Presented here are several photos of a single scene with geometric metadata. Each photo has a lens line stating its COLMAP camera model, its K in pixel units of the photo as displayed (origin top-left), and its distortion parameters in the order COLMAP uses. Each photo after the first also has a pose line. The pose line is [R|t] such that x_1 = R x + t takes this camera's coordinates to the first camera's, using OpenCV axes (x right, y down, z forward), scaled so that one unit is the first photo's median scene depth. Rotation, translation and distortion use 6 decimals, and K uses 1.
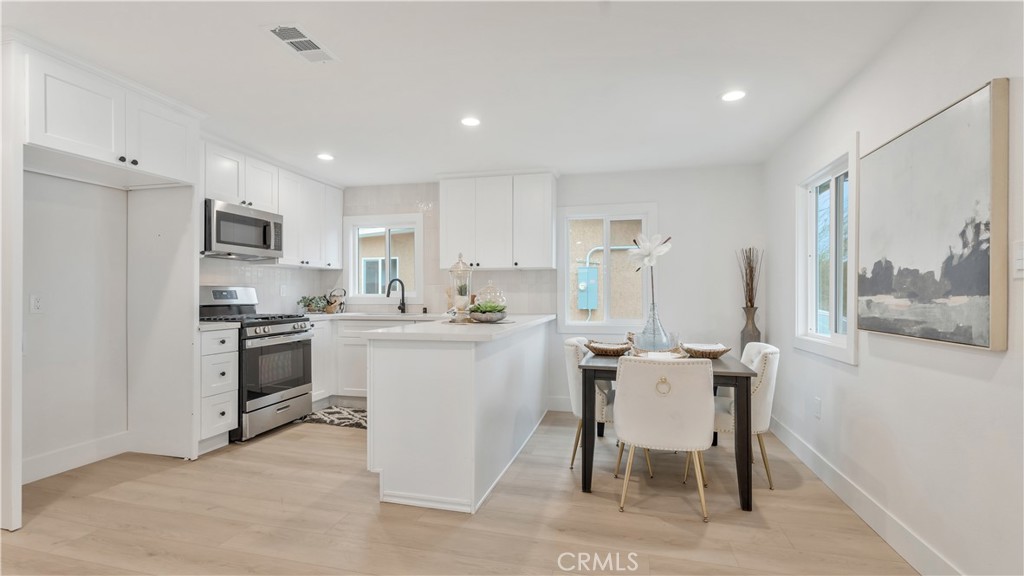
lens RADIAL K [[464.5, 0, 512.5], [0, 464.5, 293.3], [0, 0, 1]] dist [0.003702, -0.000793]
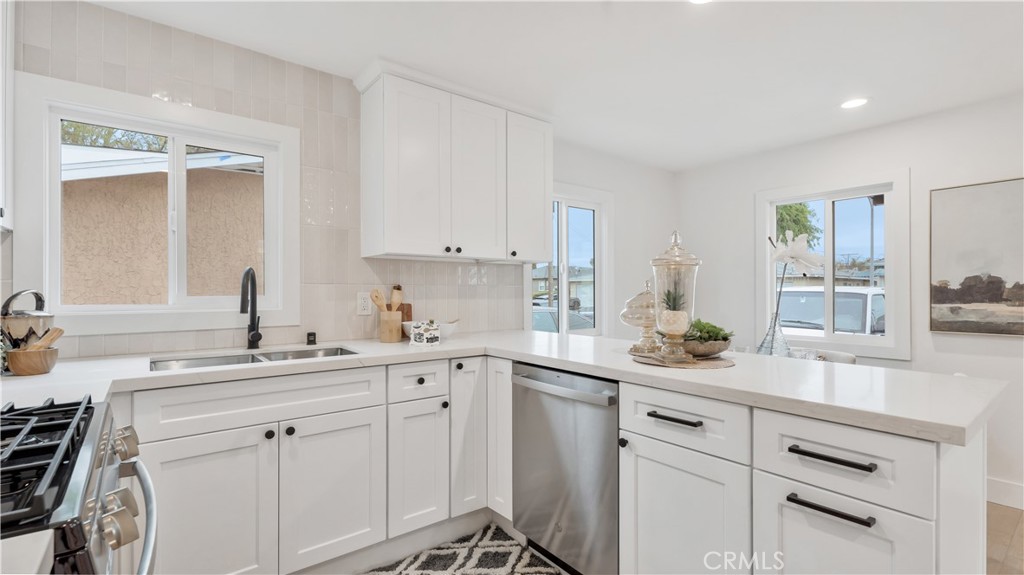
lens RADIAL K [[464.5, 0, 512.5], [0, 464.5, 291.3], [0, 0, 1]] dist [0.003702, -0.000793]
pose [[0.610654, 0.002997, 0.791892, -0.660829], [-0.002322, 0.999995, -0.001994, -0.015906], [-0.791894, -0.000621, 0.610658, 0.843858]]
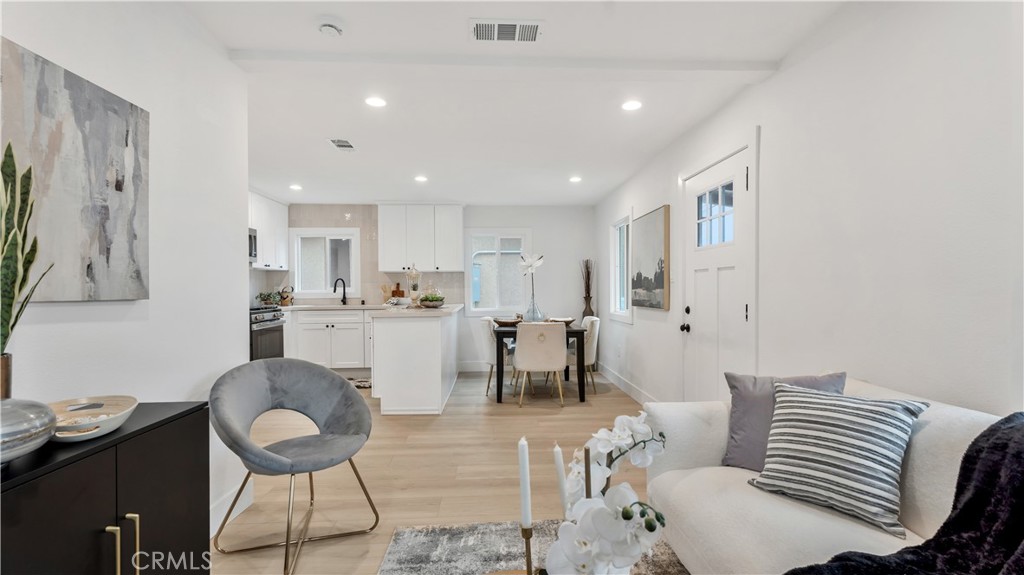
lens RADIAL K [[464.5, 0, 518.8], [0, 464.5, 286.4], [0, 0, 1]] dist [0.003702, -0.000793]
pose [[0.954497, -0.005090, 0.298178, -0.242850], [0.006436, 0.999973, -0.003534, -0.001626], [-0.298151, 0.005292, 0.954504, -0.578853]]
